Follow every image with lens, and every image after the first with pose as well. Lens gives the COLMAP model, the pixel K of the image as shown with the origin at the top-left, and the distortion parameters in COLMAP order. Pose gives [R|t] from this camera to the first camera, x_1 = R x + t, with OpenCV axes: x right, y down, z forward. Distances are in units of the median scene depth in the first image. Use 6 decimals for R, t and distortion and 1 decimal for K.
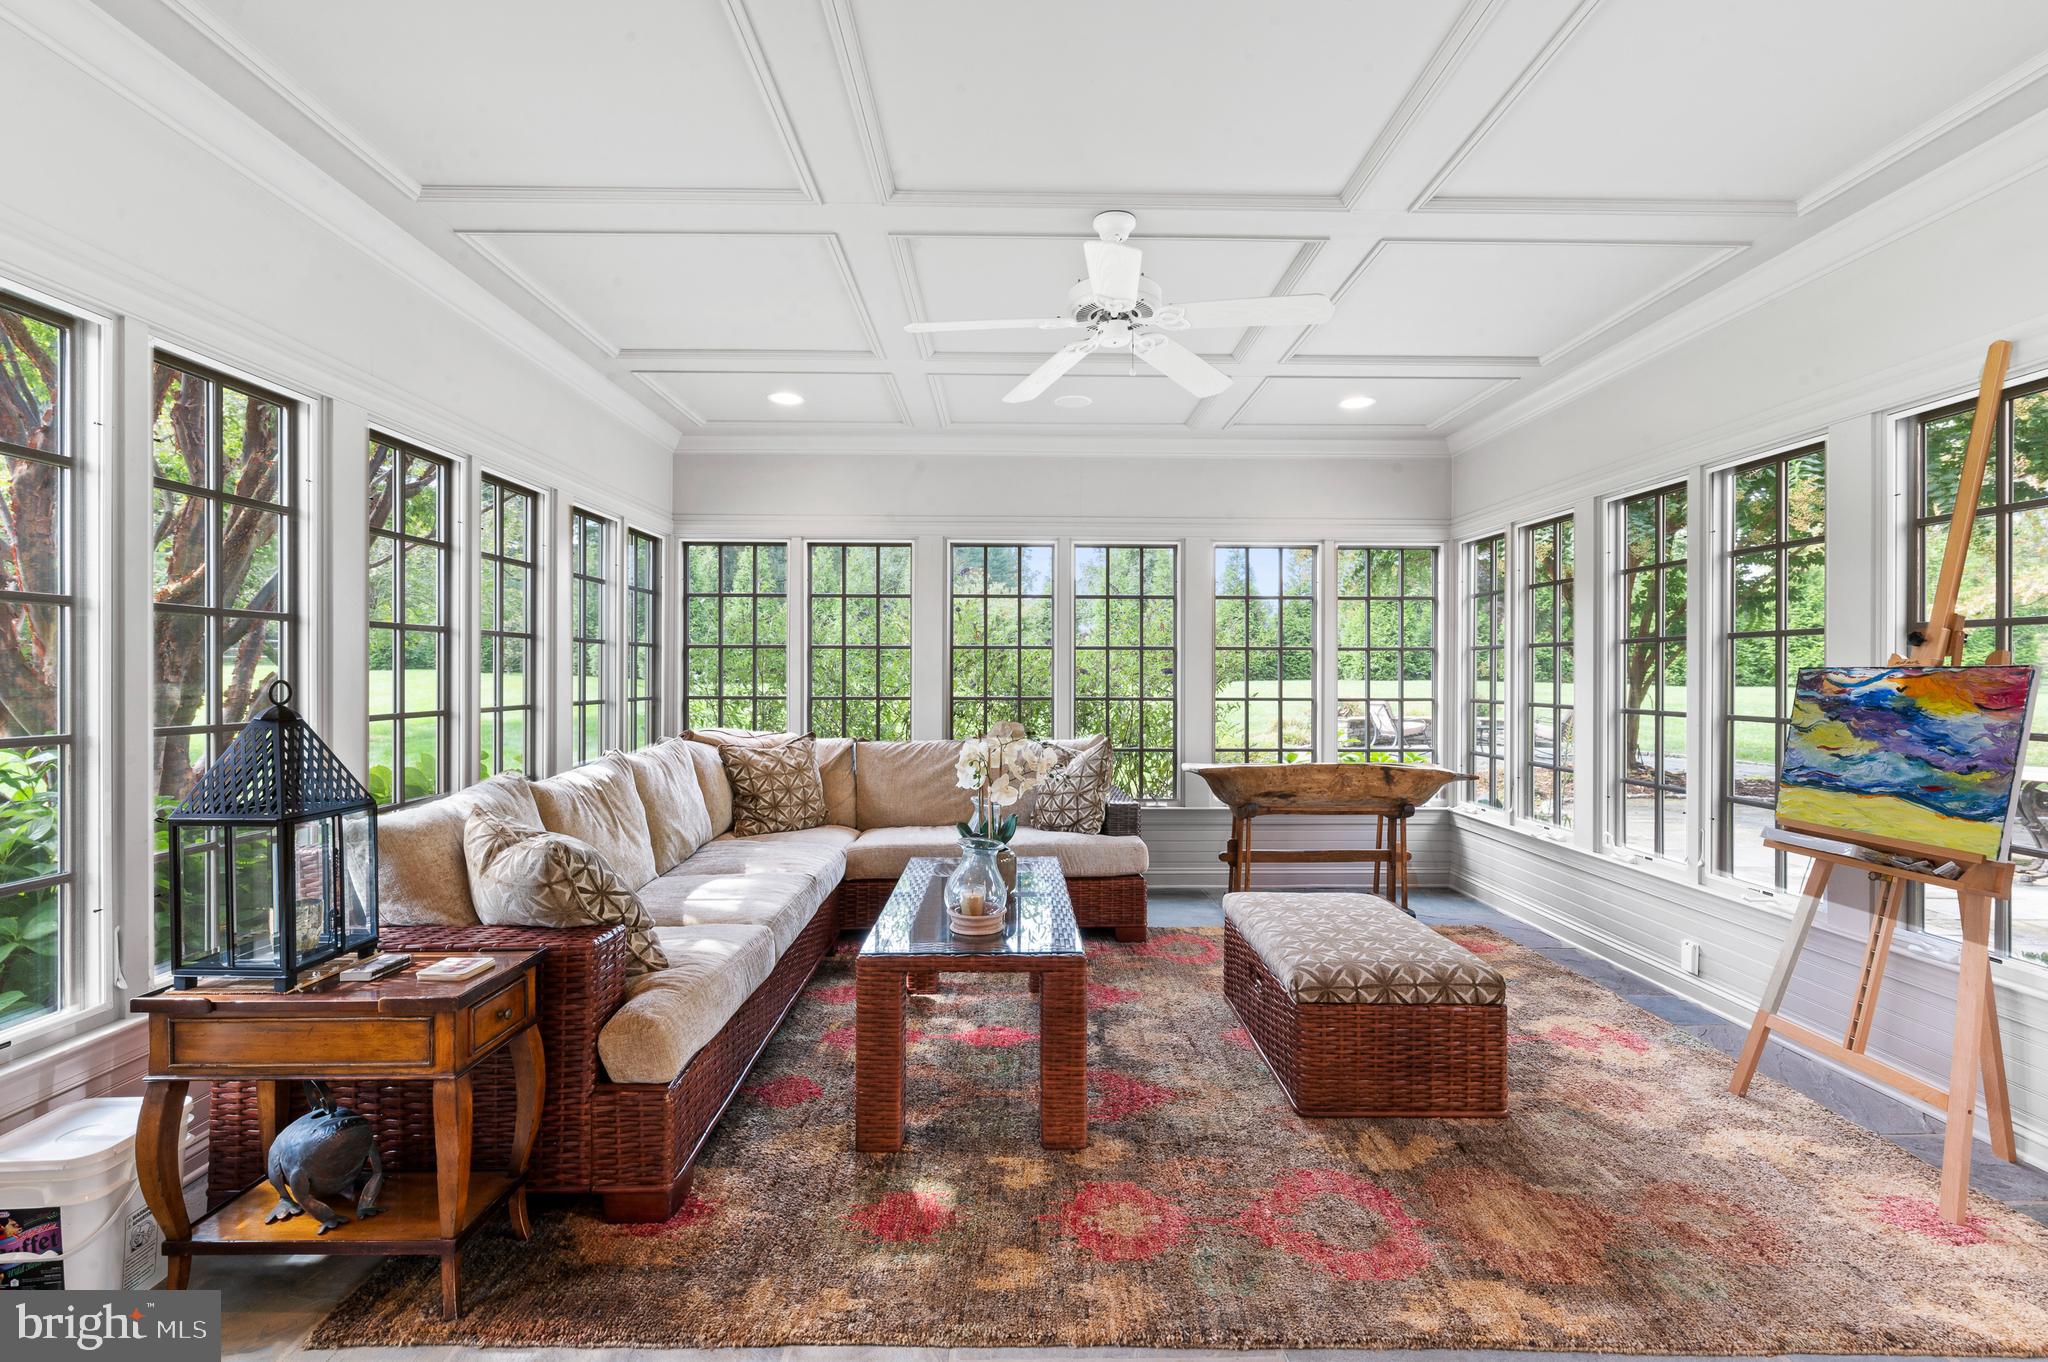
lens RADIAL K [[890.3, 0, 1011.4], [0, 890.3, 677.0], [0, 0, 1]] dist [-0.000559, 0.000949]
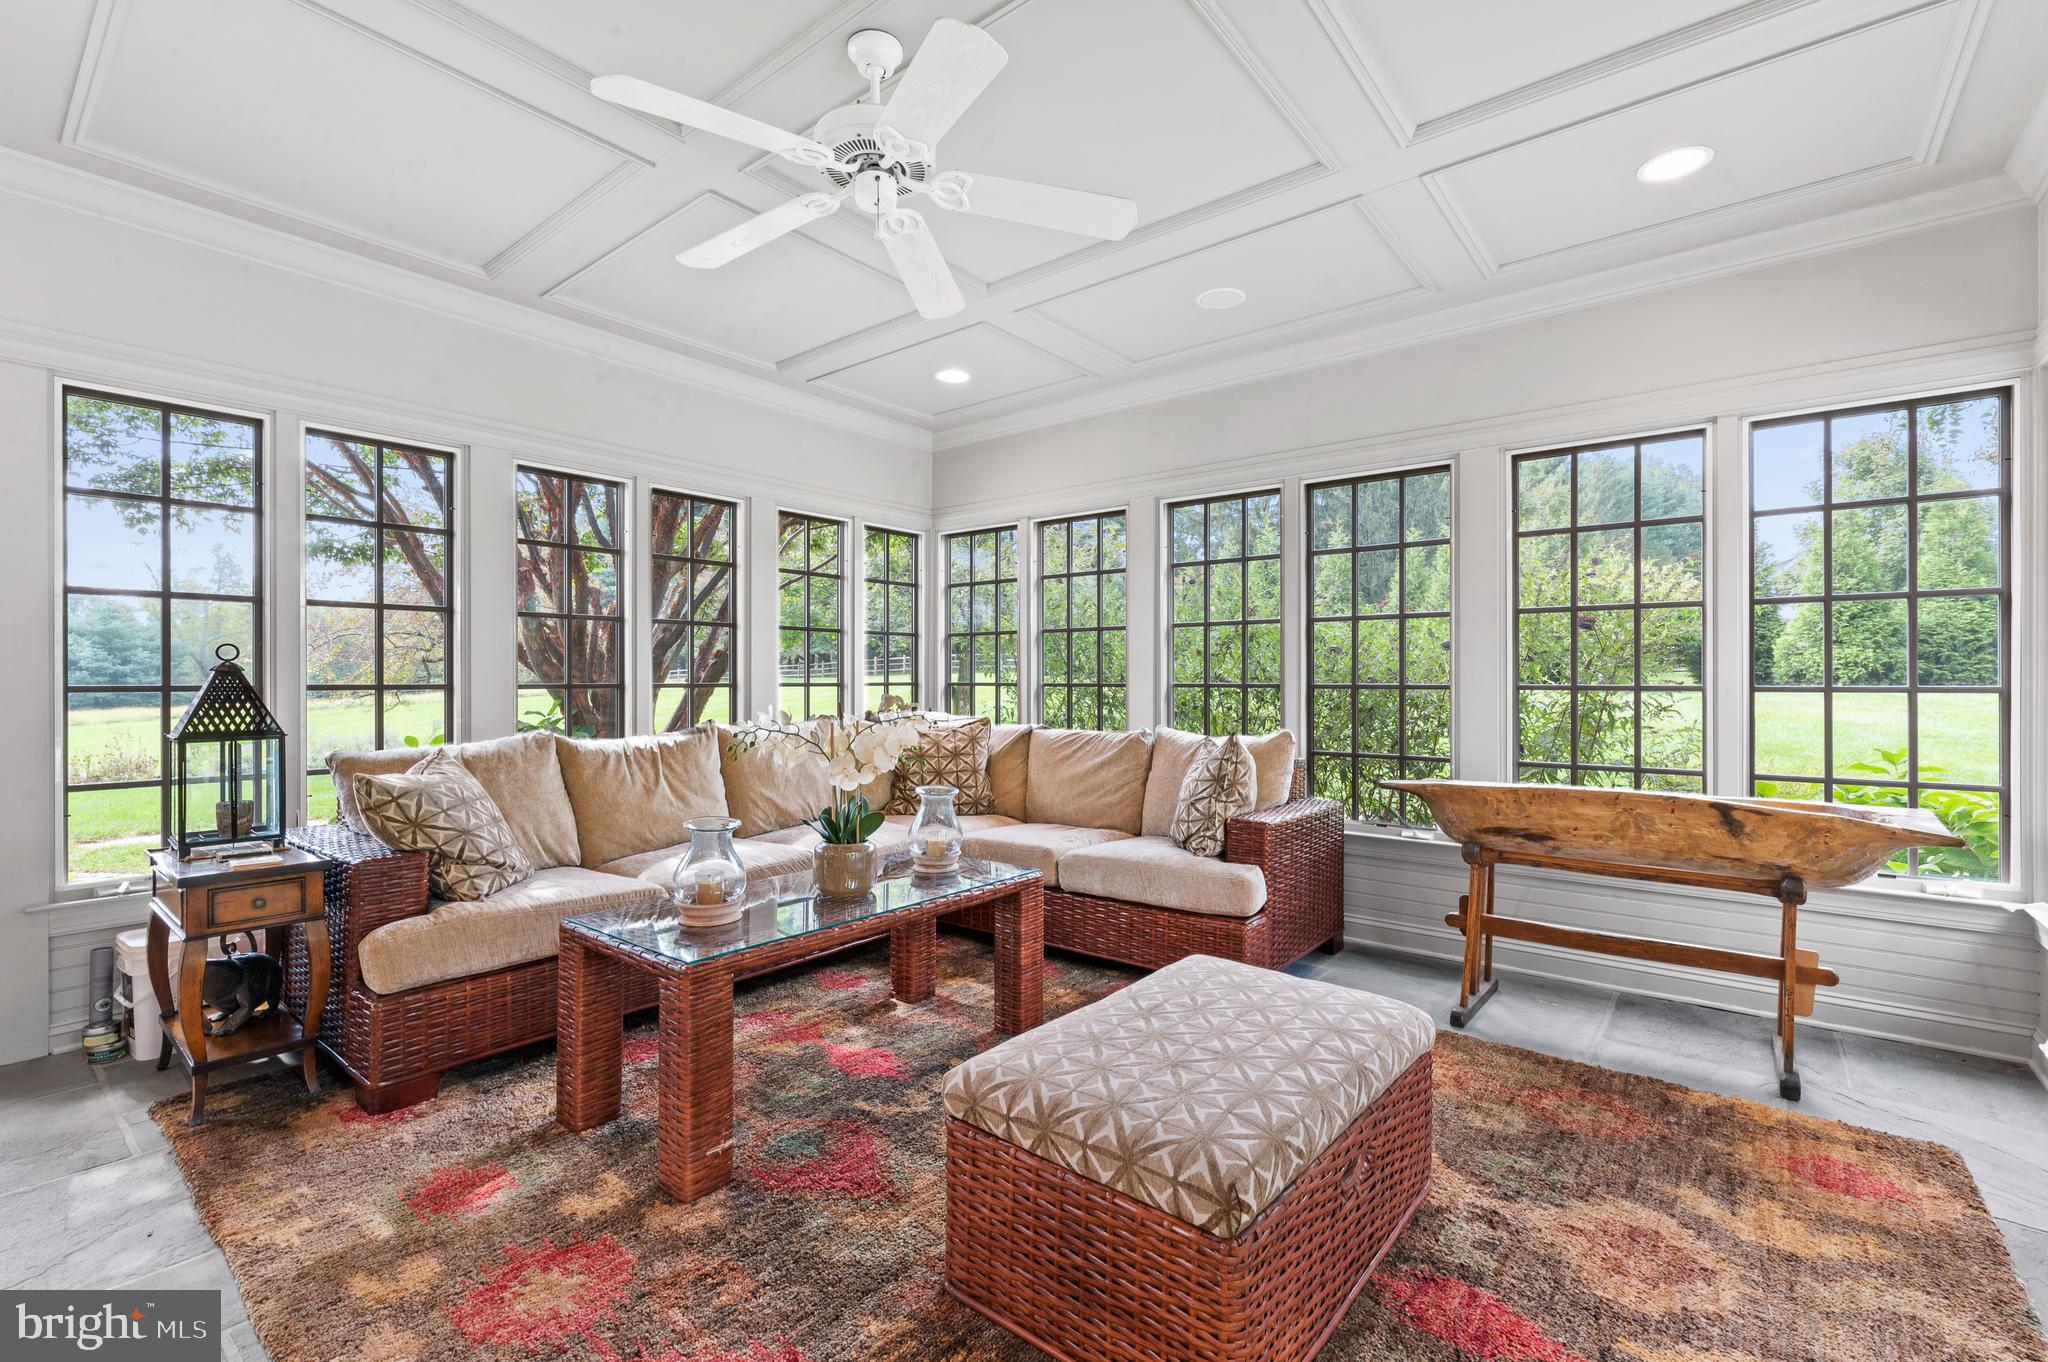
lens RADIAL K [[890.3, 0, 1018.4], [0, 890.3, 683.2], [0, 0, 1]] dist [-0.000559, 0.000949]
pose [[0.769790, 0.001441, -0.638296, 0.428595], [-0.001900, 0.999998, -0.000034, 0.026155], [0.638295, 0.001239, 0.769791, 0.288674]]
